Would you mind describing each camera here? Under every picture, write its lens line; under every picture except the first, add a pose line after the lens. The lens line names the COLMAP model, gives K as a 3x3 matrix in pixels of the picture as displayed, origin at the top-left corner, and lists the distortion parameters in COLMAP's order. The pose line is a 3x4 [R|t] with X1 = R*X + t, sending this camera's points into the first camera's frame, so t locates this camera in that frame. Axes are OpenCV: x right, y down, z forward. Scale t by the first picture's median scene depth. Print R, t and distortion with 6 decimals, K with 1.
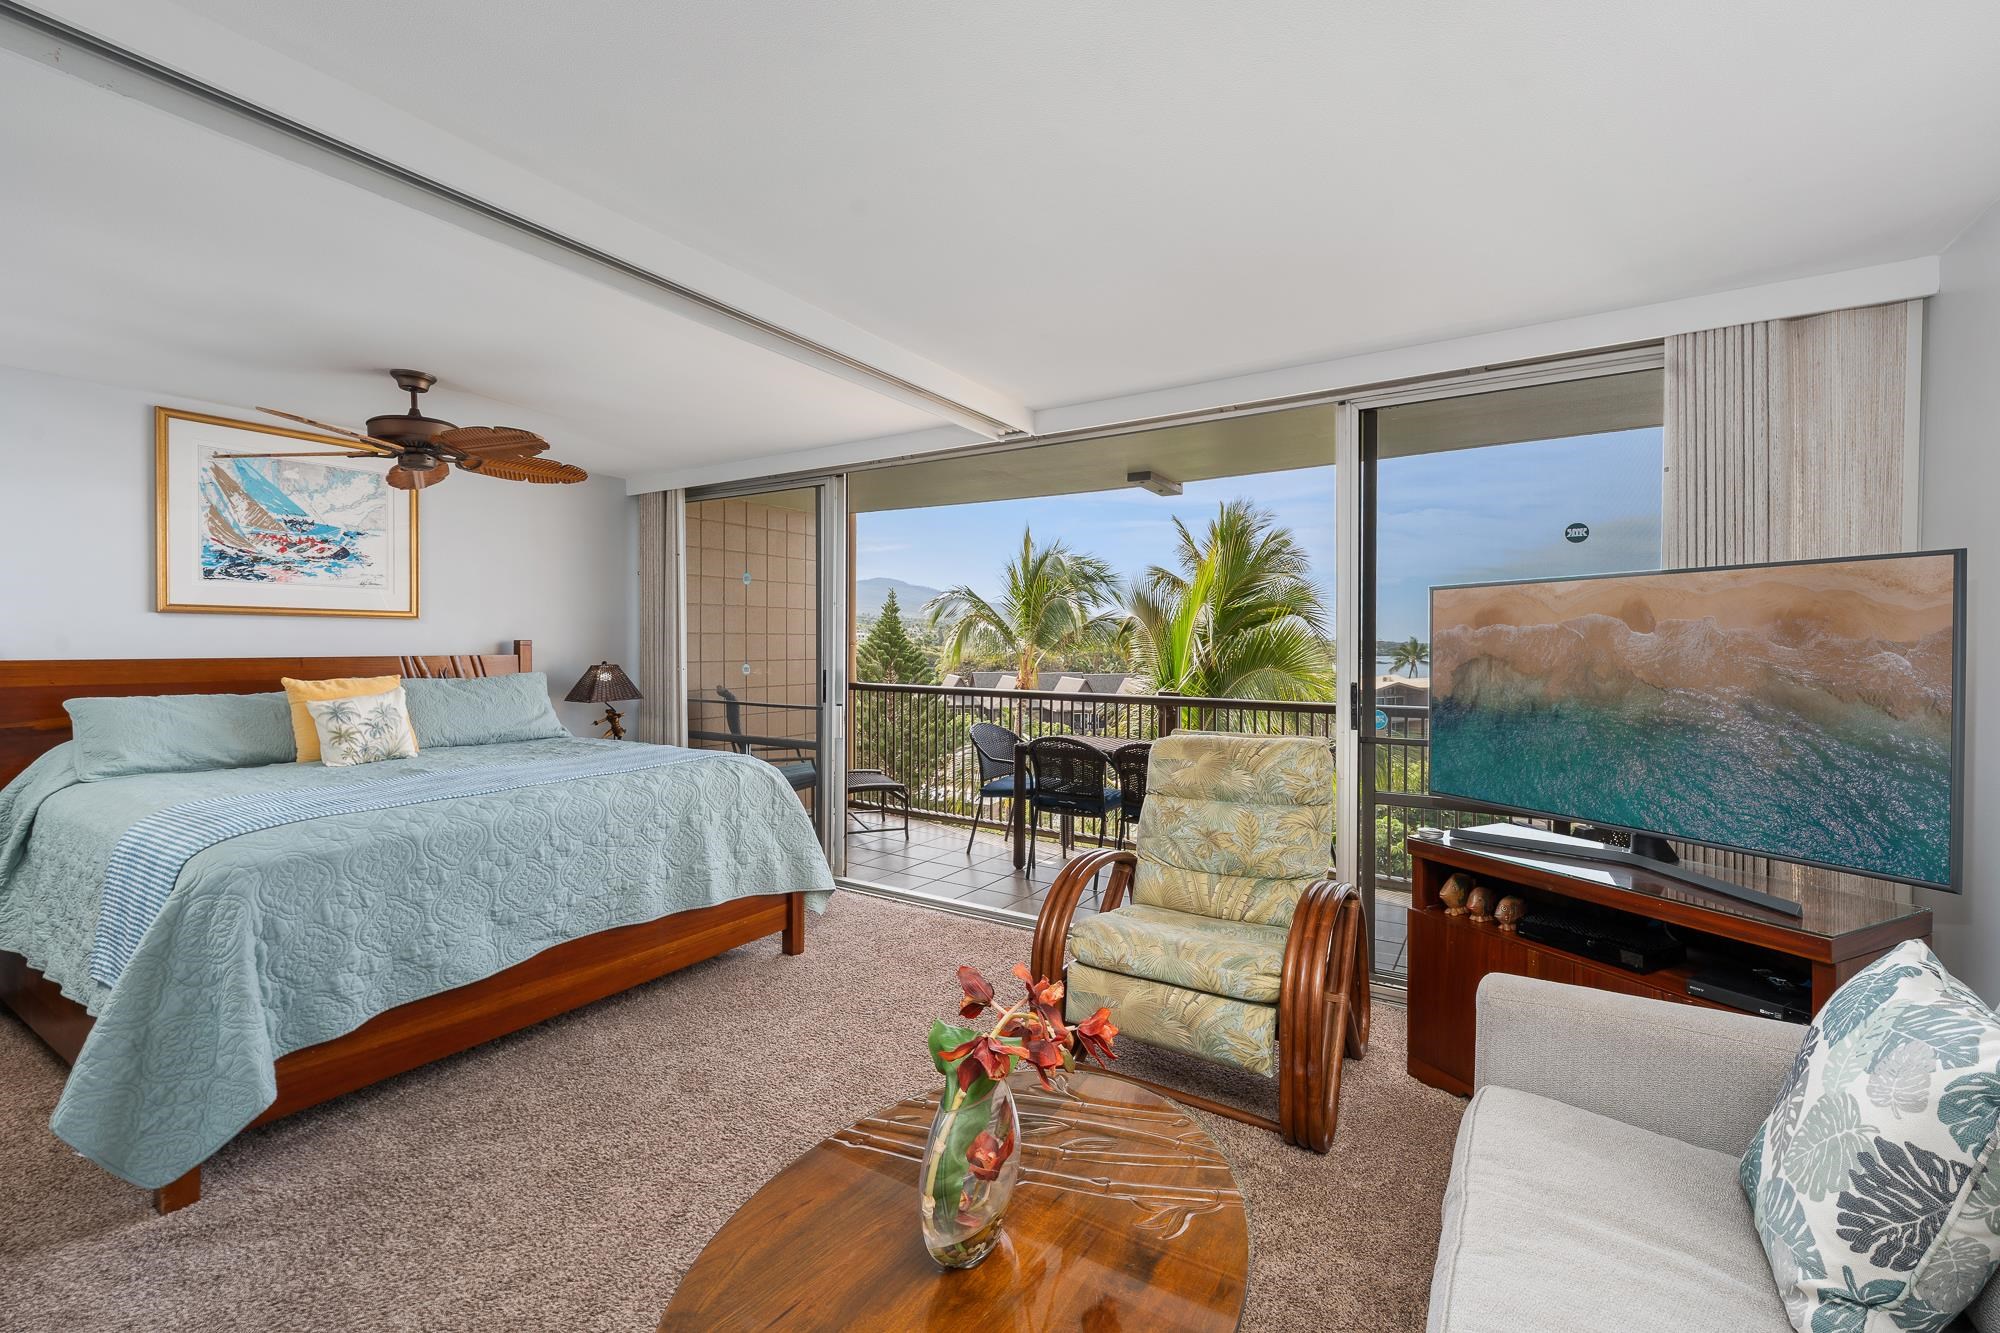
lens RADIAL K [[827.6, 0, 1002.2], [0, 827.6, 654.7], [0, 0, 1]] dist [-0.000609, -0.000491]
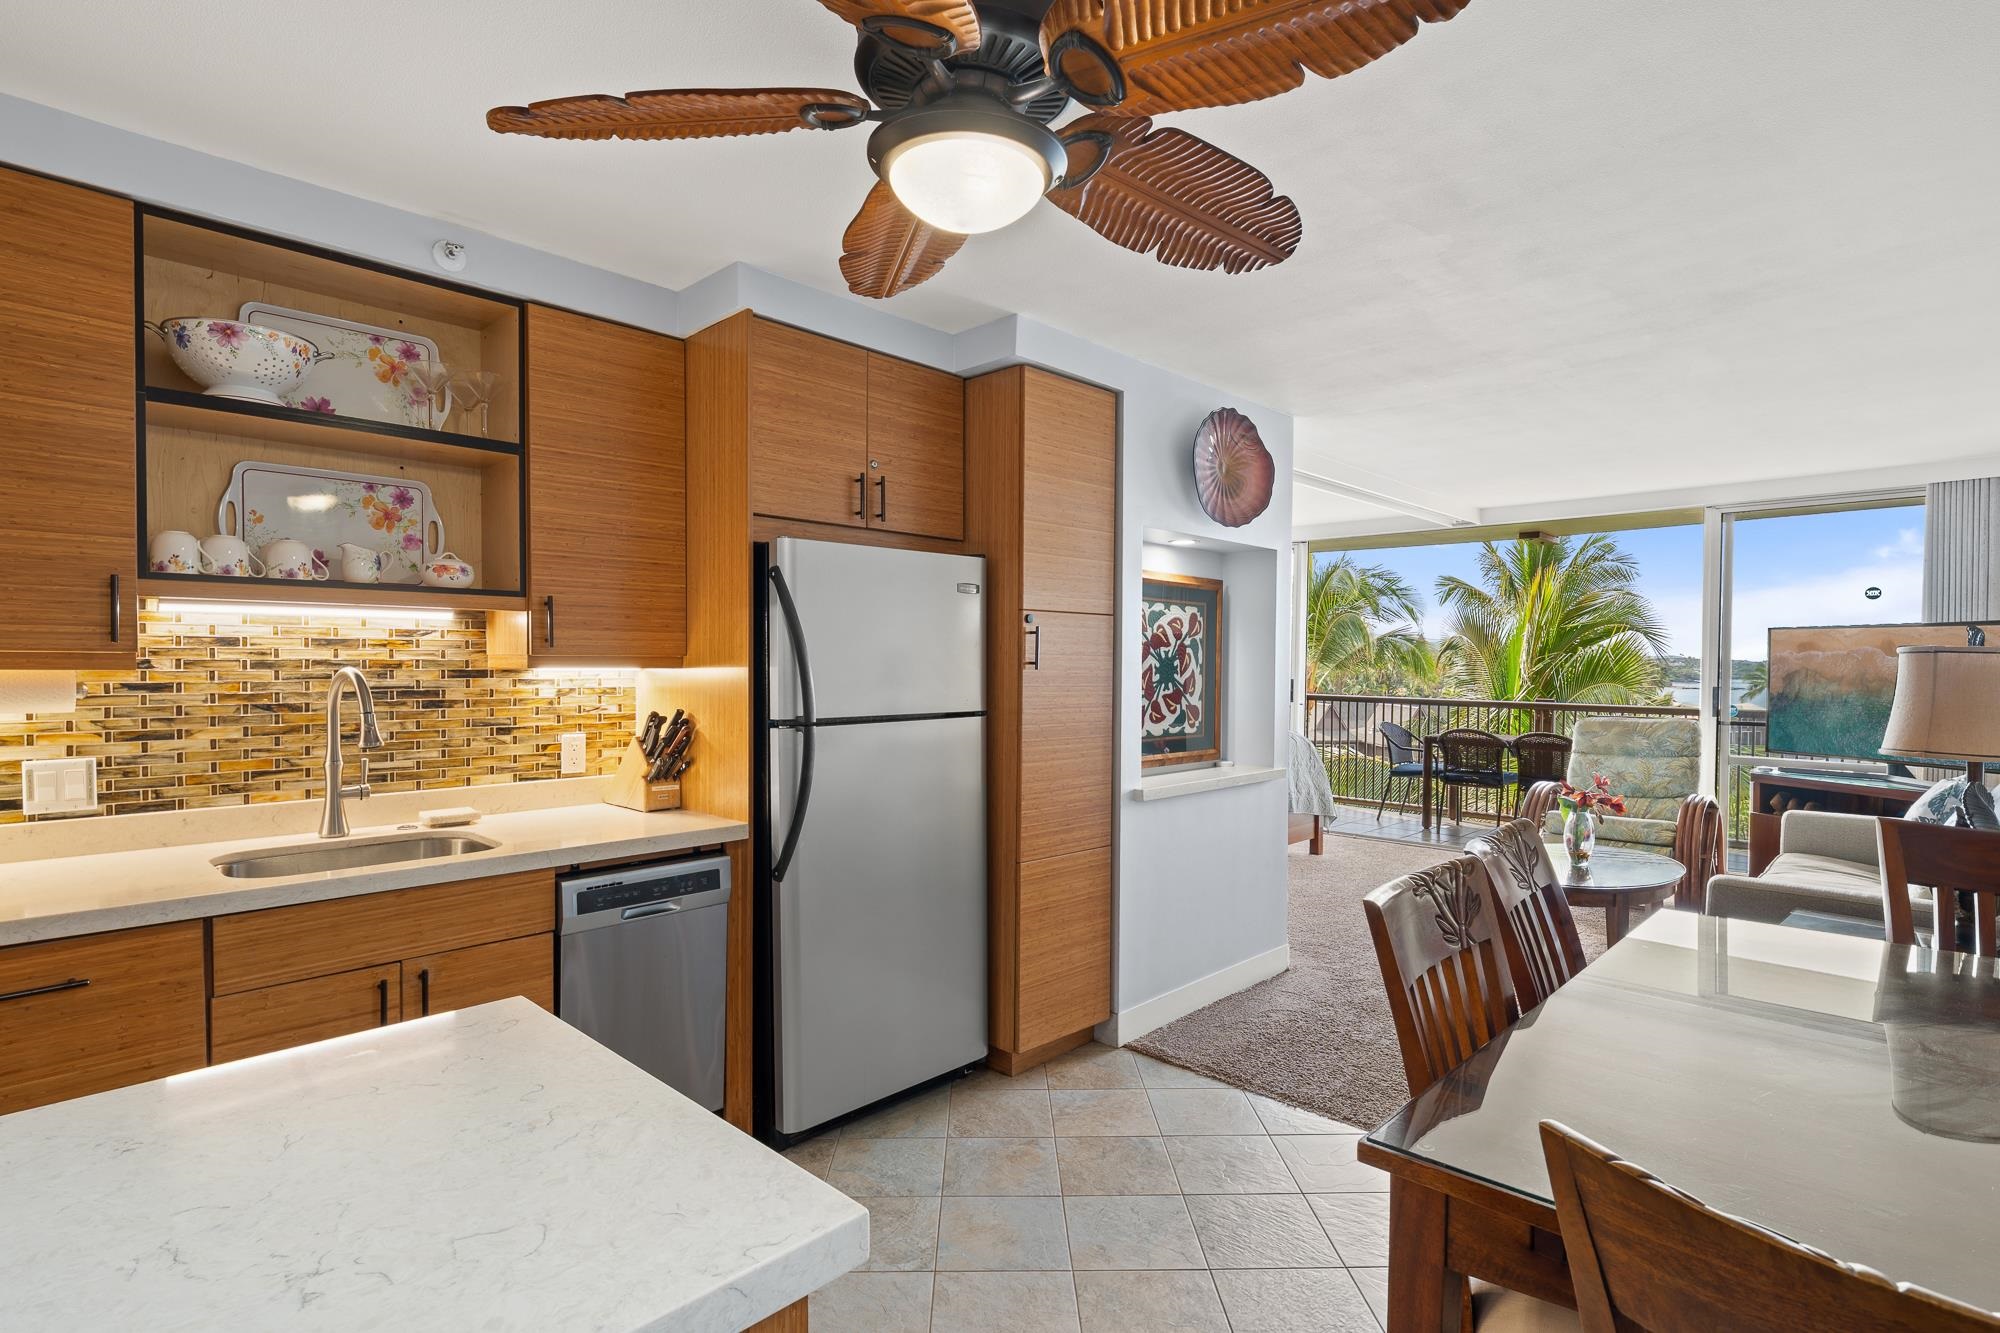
lens RADIAL K [[1002.0, 0, 1002.9], [0, 1002.0, 678.3], [0, 0, 1]] dist [0.003976, 0.001422]
pose [[0.980832, 0.005620, -0.194775, -0.512464], [-0.004898, 0.999979, 0.004187, 0.016145], [0.194795, -0.003153, 0.980839, -1.097229]]
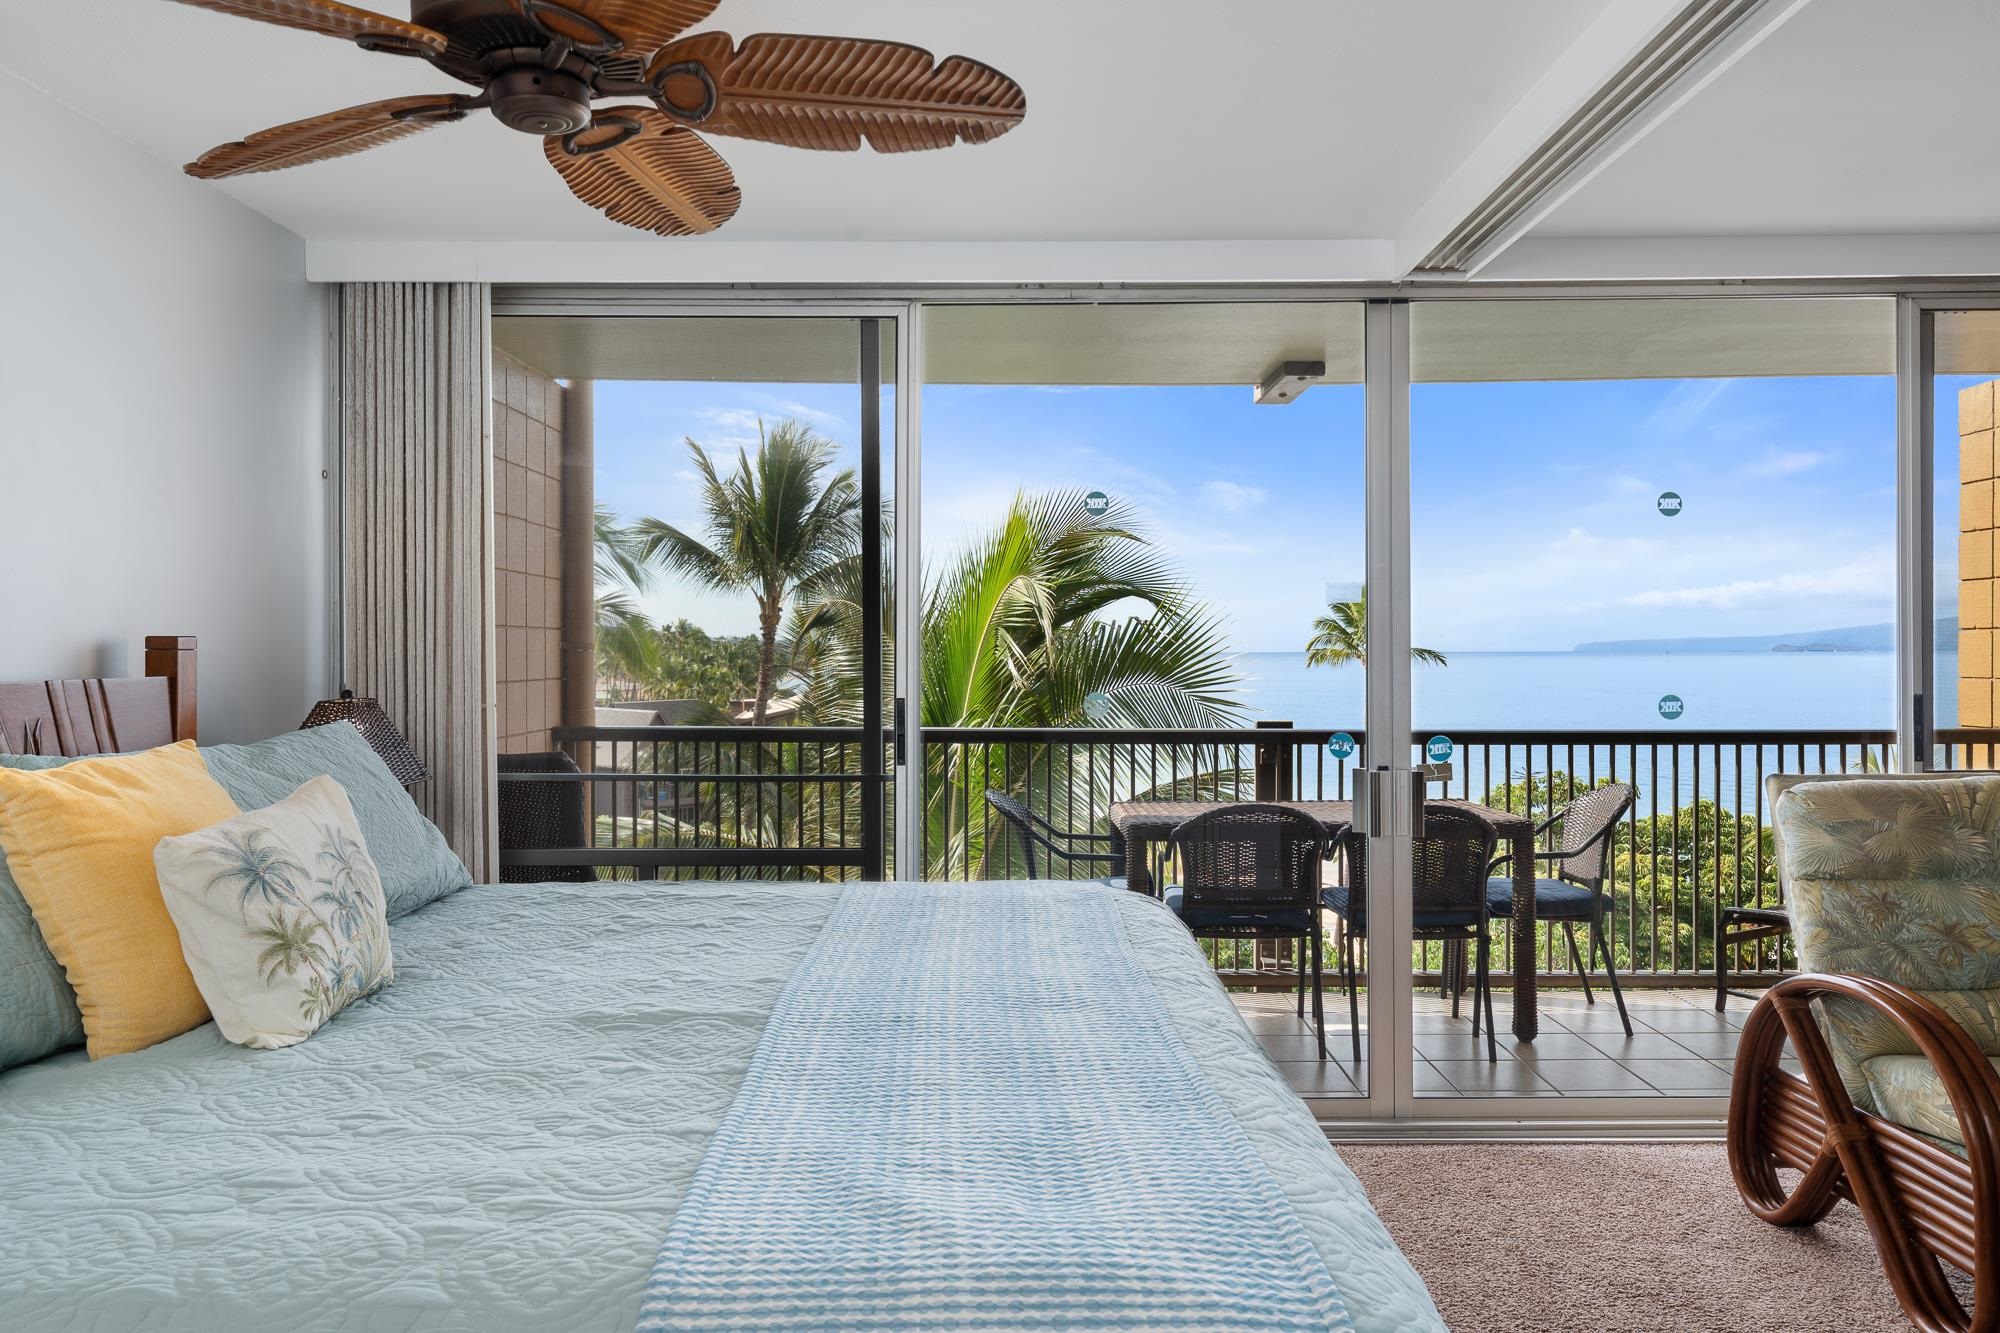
lens RADIAL K [[1332.3, 0, 992.7], [0, 1332.3, 658.6], [0, 0, 1]] dist [0.001653, 0.006360]
pose [[0.844266, -0.006217, 0.535888, -0.835359], [0.010110, 0.999940, -0.004328, -0.001243], [-0.535828, 0.009071, 0.844278, 0.444792]]
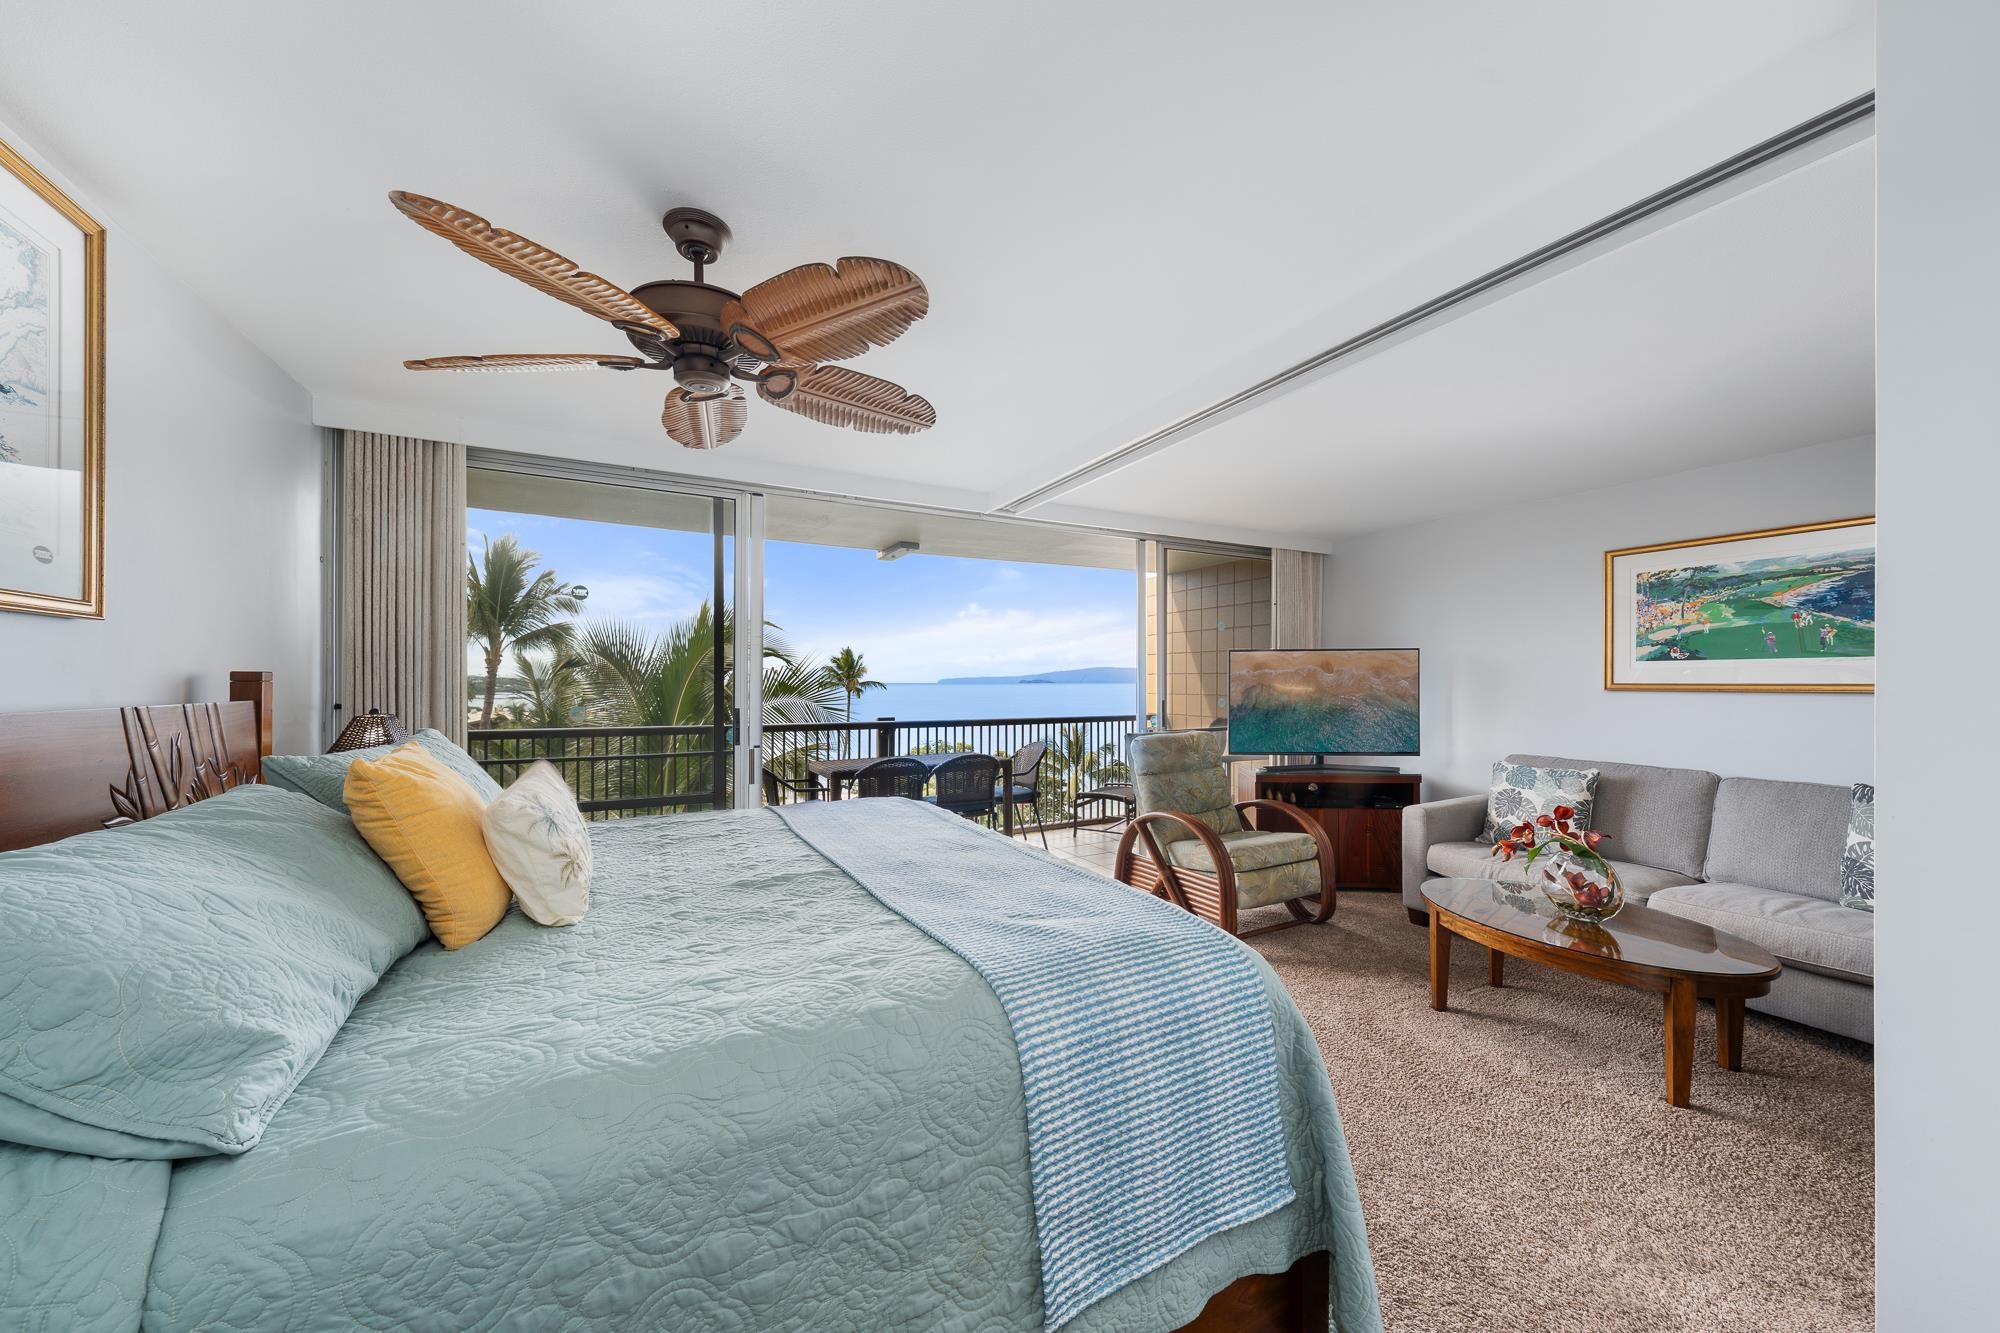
lens RADIAL K [[692.4, 0, 996.5], [0, 692.4, 680.4], [0, 0, 1]] dist [-0.001968, 0.000003]
pose [[0.487235, -0.000360, 0.873271, -1.028093], [0.013486, 0.999884, -0.007112, -0.003595], [-0.873167, 0.015242, 0.487183, 0.567701]]
